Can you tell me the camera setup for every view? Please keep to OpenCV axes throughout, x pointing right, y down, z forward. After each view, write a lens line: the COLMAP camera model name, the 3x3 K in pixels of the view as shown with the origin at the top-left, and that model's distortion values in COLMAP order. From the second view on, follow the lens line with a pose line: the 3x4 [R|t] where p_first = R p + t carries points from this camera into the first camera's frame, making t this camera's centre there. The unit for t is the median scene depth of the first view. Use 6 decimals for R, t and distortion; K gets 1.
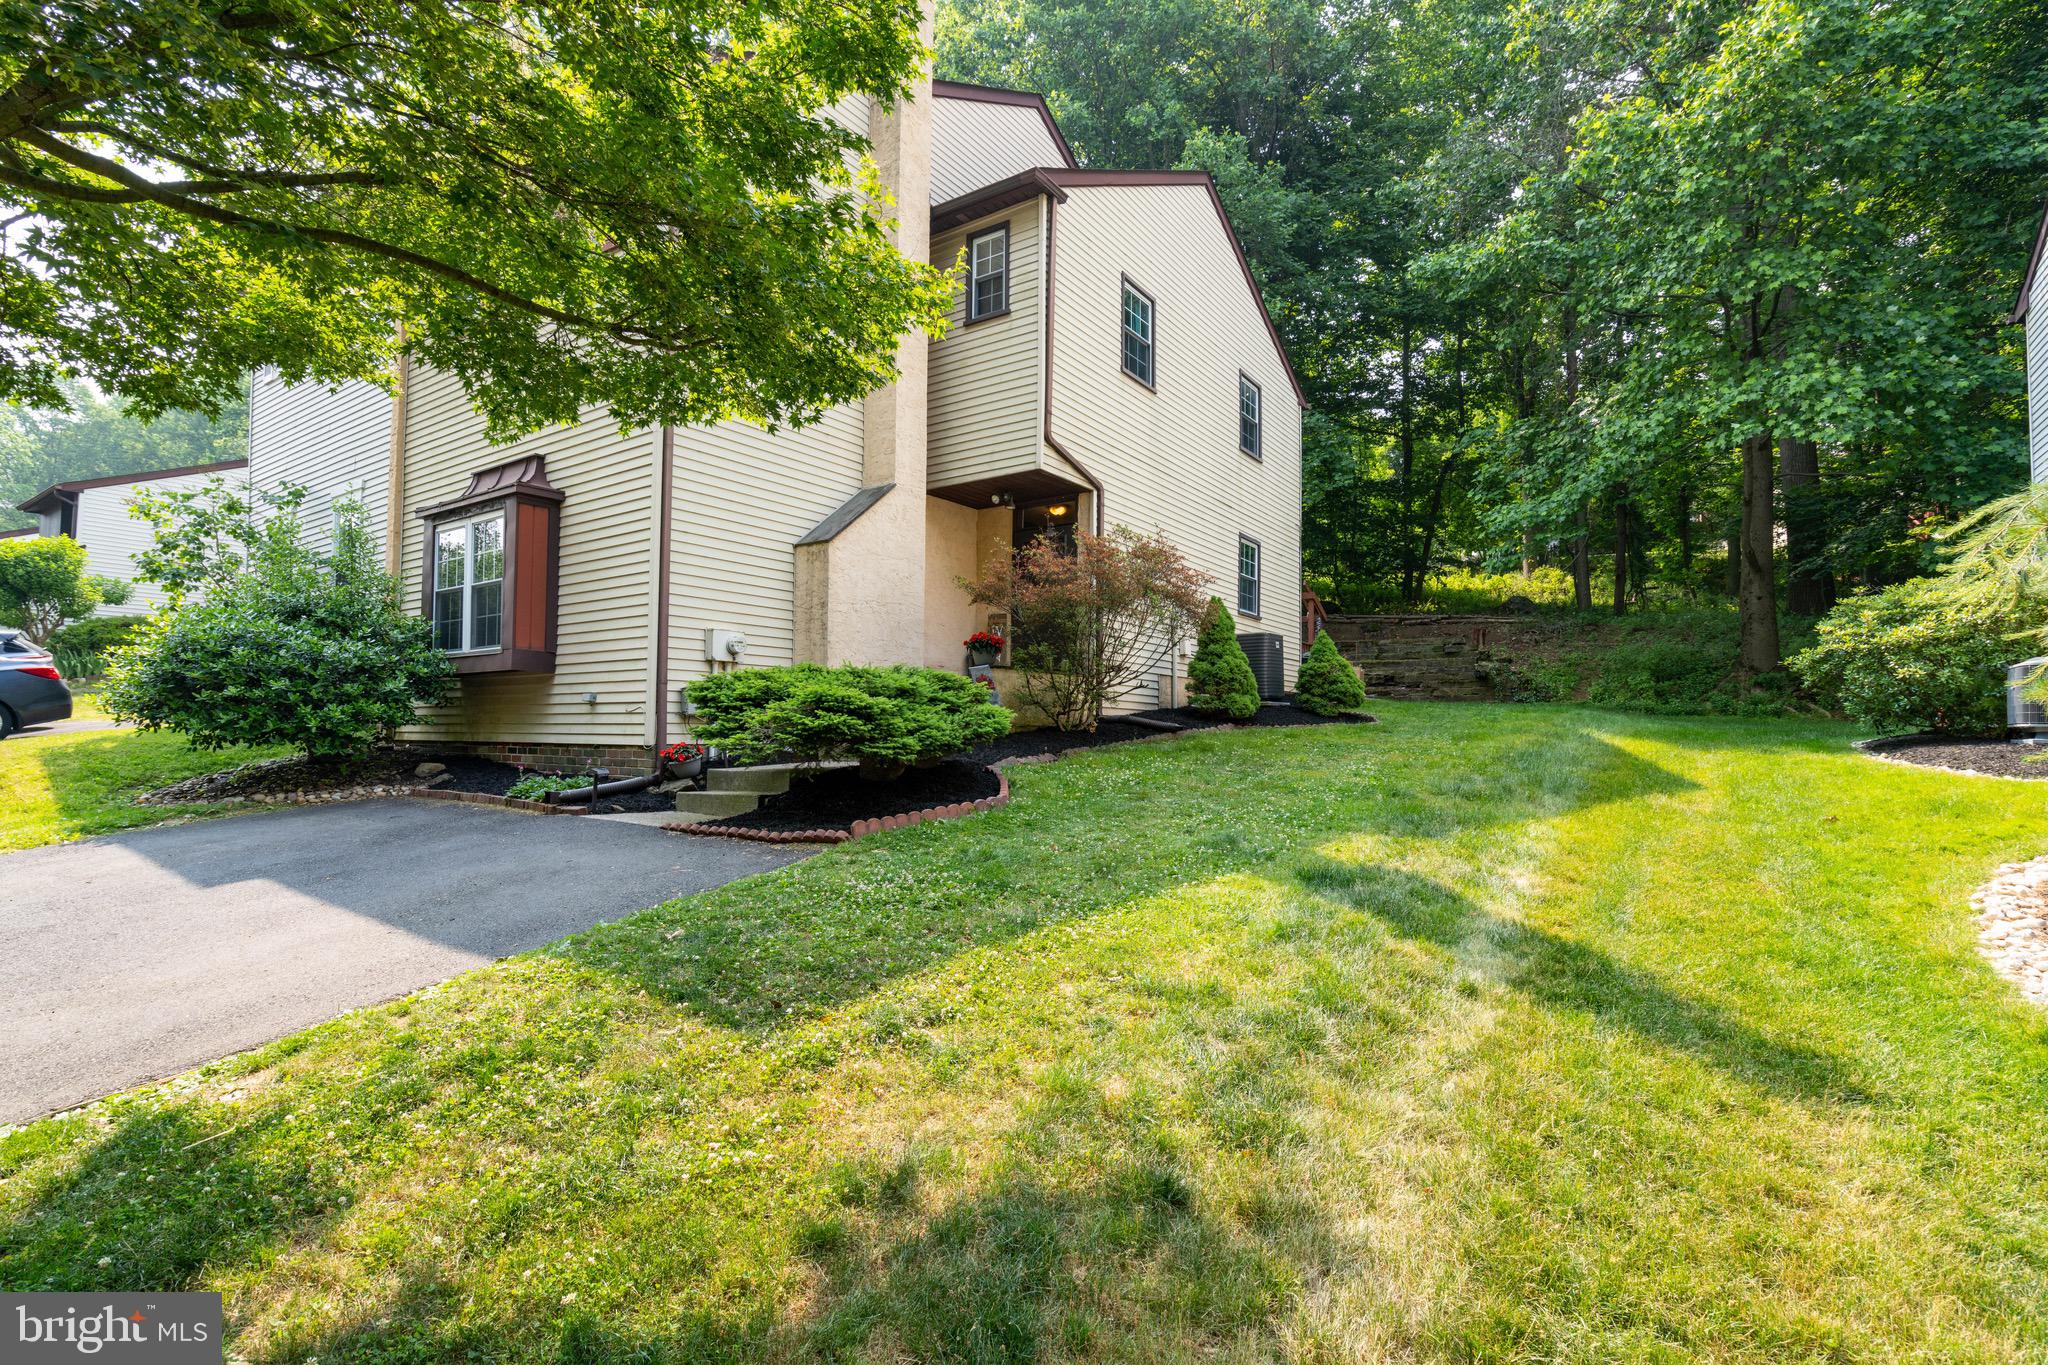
lens RADIAL K [[929.5, 0, 1034.3], [0, 929.5, 683.8], [0, 0, 1]] dist [-0.003944, -0.000023]
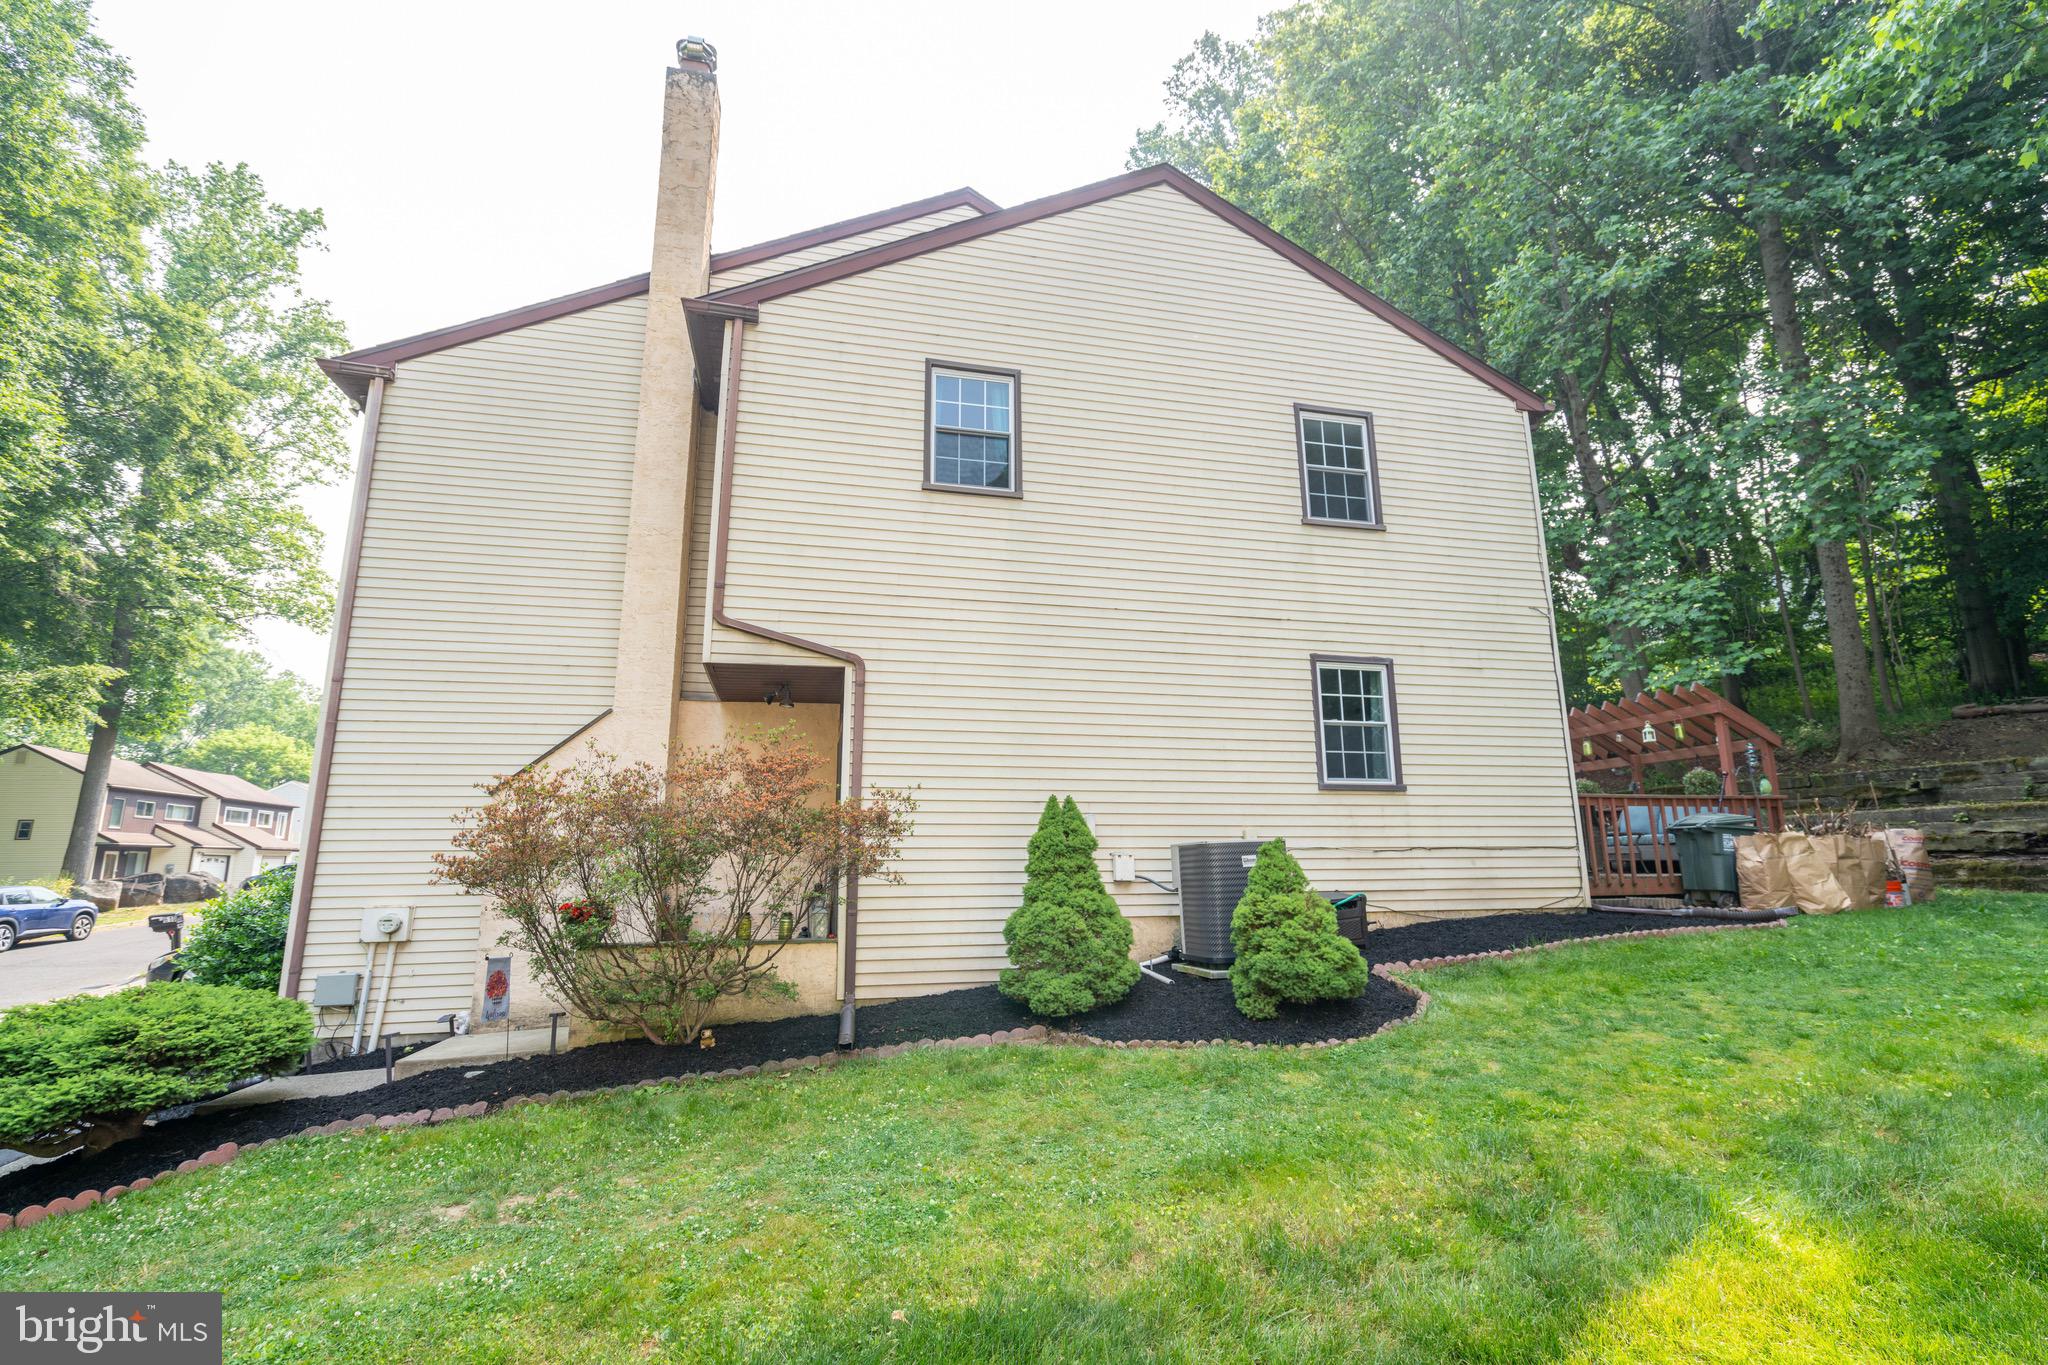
lens RADIAL K [[929.5, 0, 1034.3], [0, 929.5, 683.8], [0, 0, 1]] dist [-0.003944, -0.000023]
pose [[0.715277, -0.165003, -0.679082, 0.622485], [0.043756, 0.980394, -0.192127, -0.051269], [0.697470, 0.107710, 0.708473, 0.583047]]
